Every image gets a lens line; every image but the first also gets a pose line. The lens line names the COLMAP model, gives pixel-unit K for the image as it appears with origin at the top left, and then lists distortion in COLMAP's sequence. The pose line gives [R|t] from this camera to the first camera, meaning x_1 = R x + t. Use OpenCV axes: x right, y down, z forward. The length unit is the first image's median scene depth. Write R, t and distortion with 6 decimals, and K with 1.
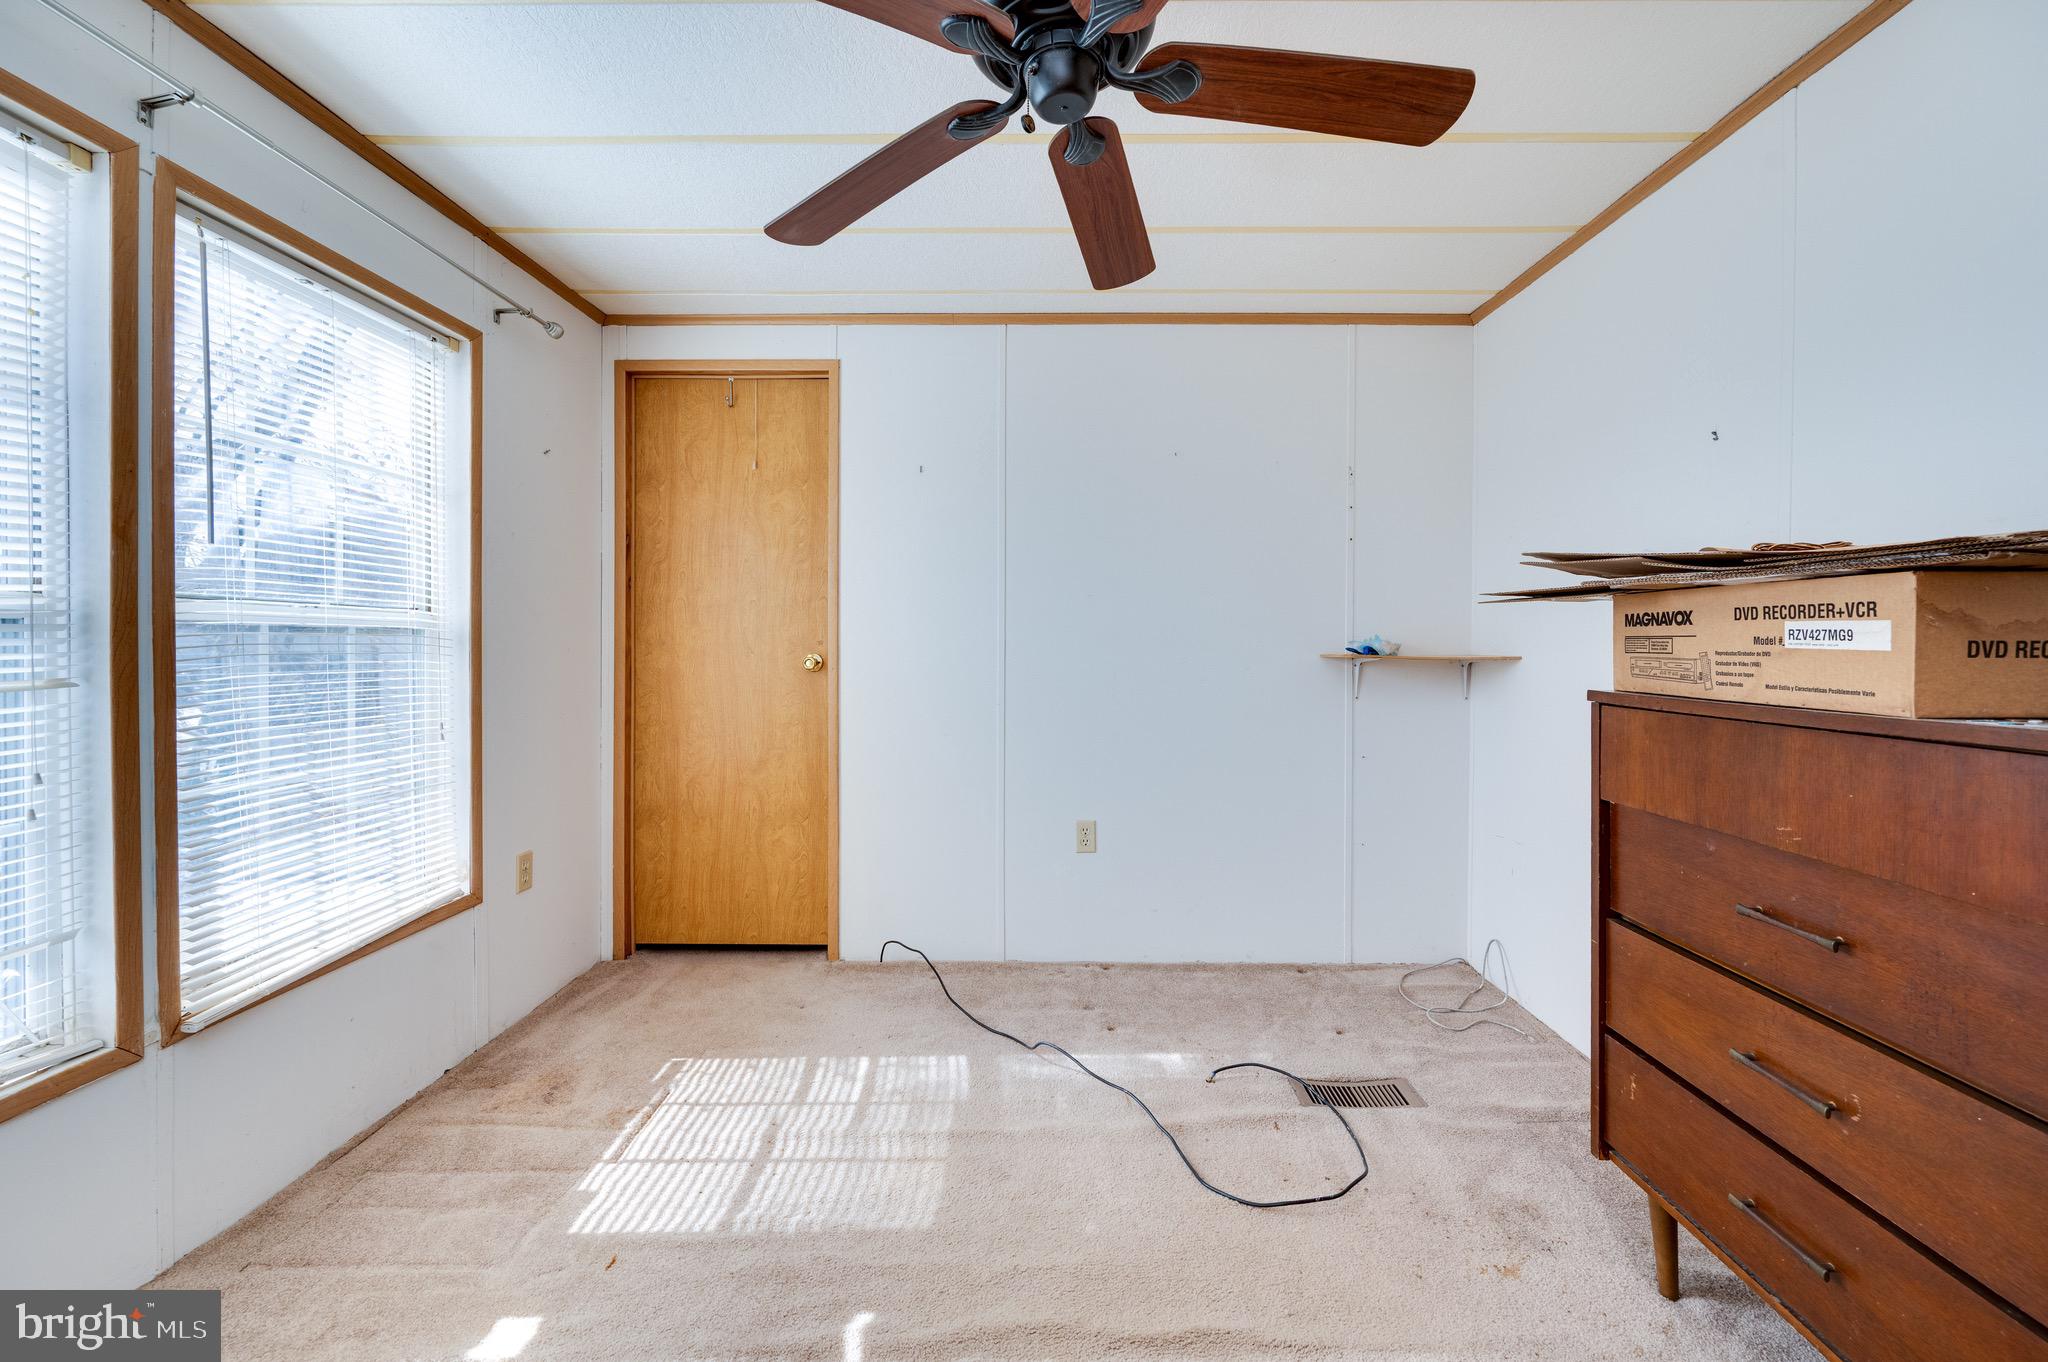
lens RADIAL K [[852.1, 0, 947.9], [0, 852.1, 650.5], [0, 0, 1]] dist [-0.004178, 0.000716]
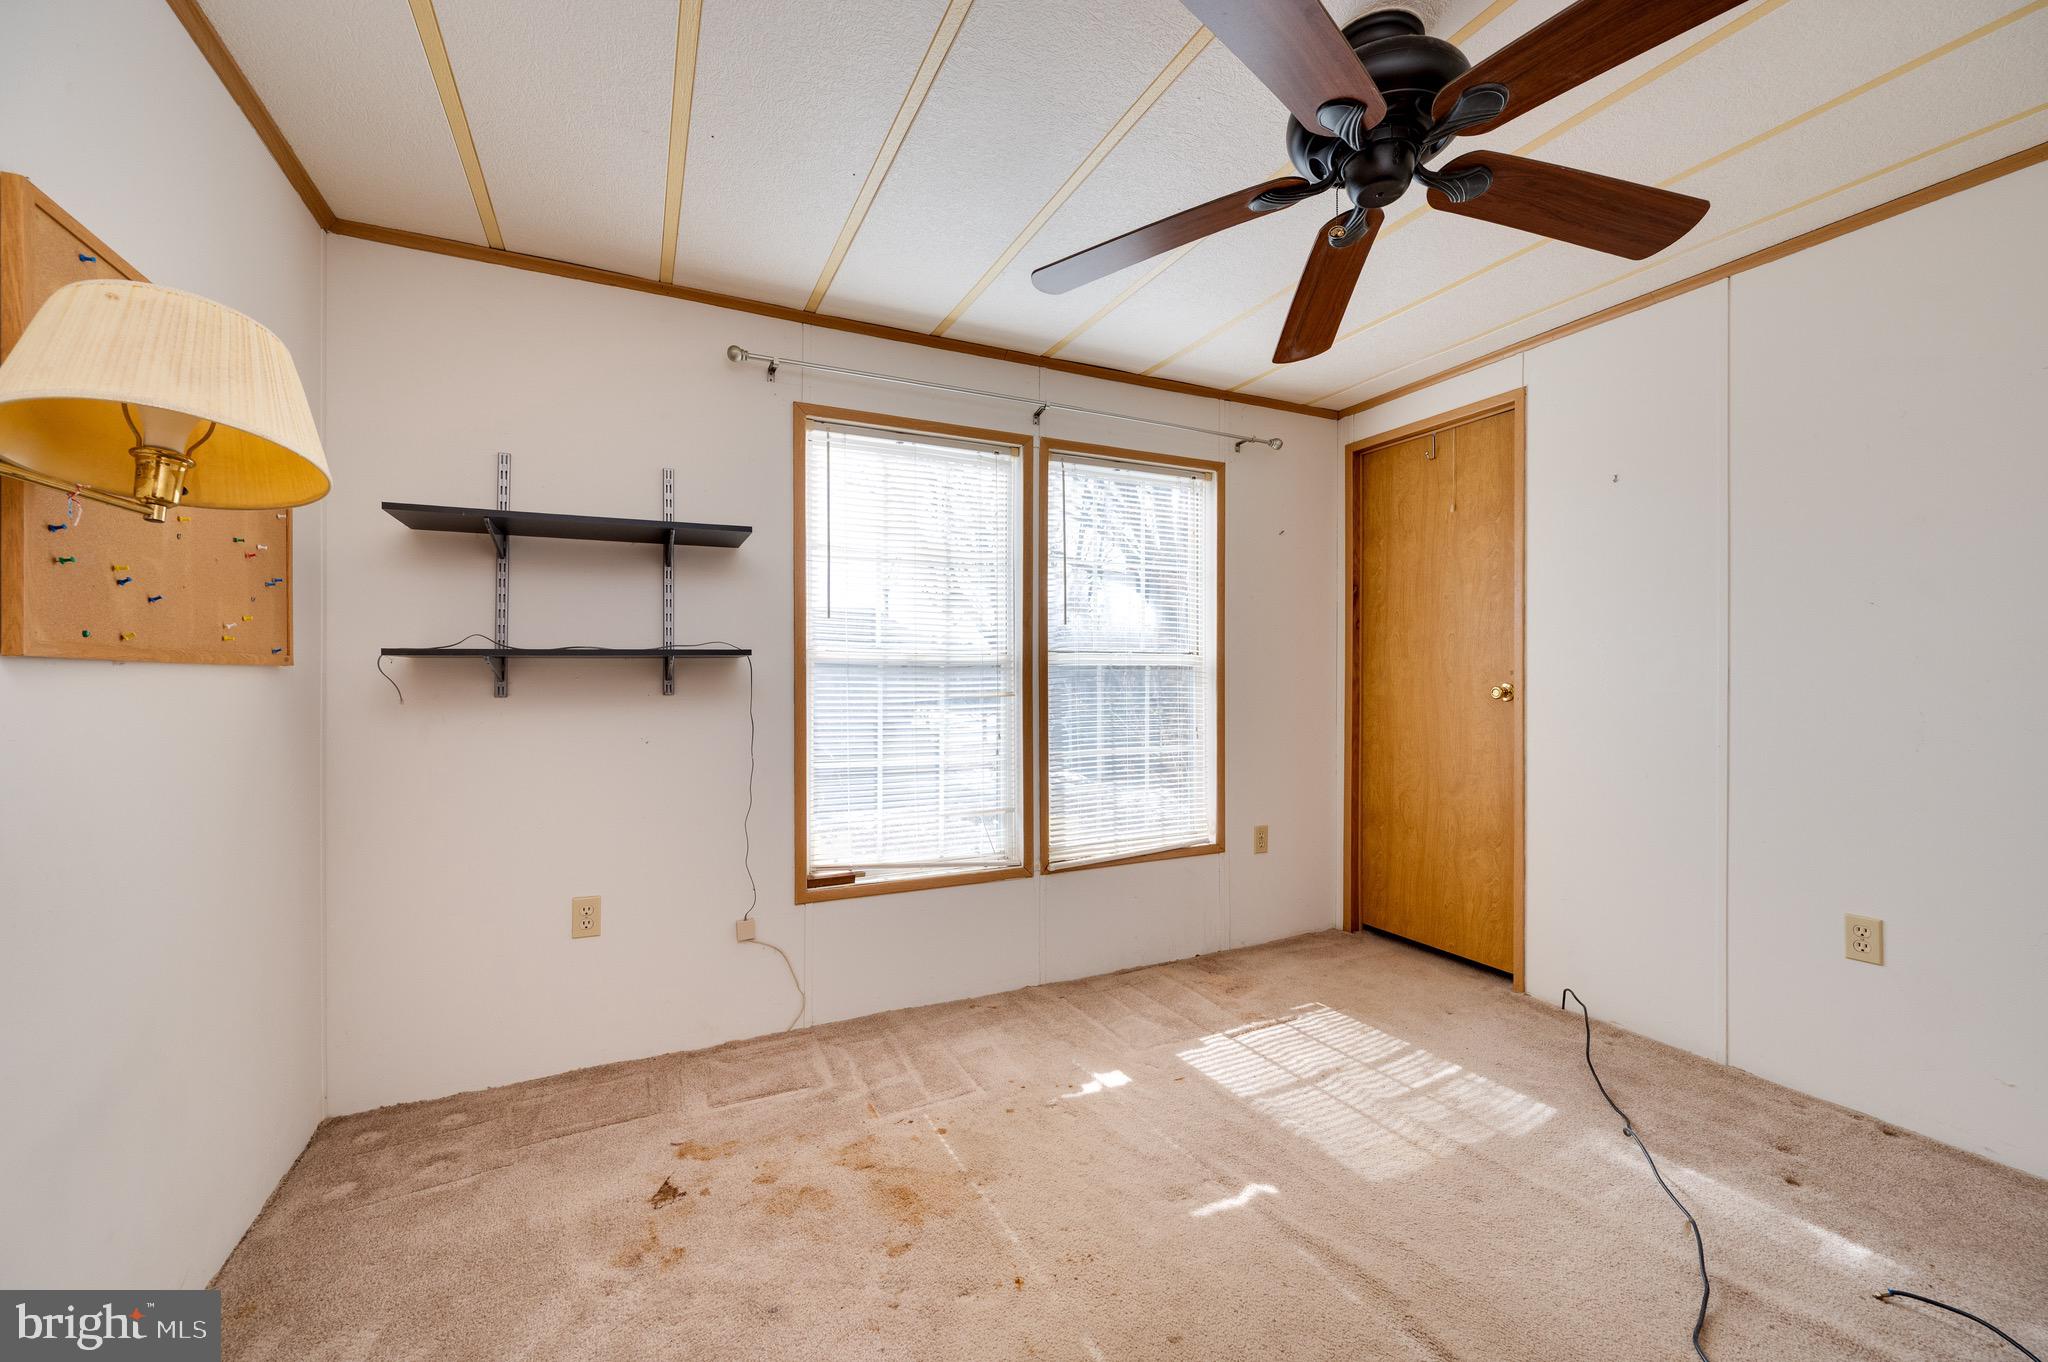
lens RADIAL K [[852.1, 0, 1032.0], [0, 852.1, 679.9], [0, 0, 1]] dist [-0.004178, 0.000716]
pose [[0.426606, -0.000369, -0.904437, 0.642530], [-0.003318, 0.999993, -0.001973, 0.004183], [0.904431, 0.003843, 0.426602, 0.074959]]
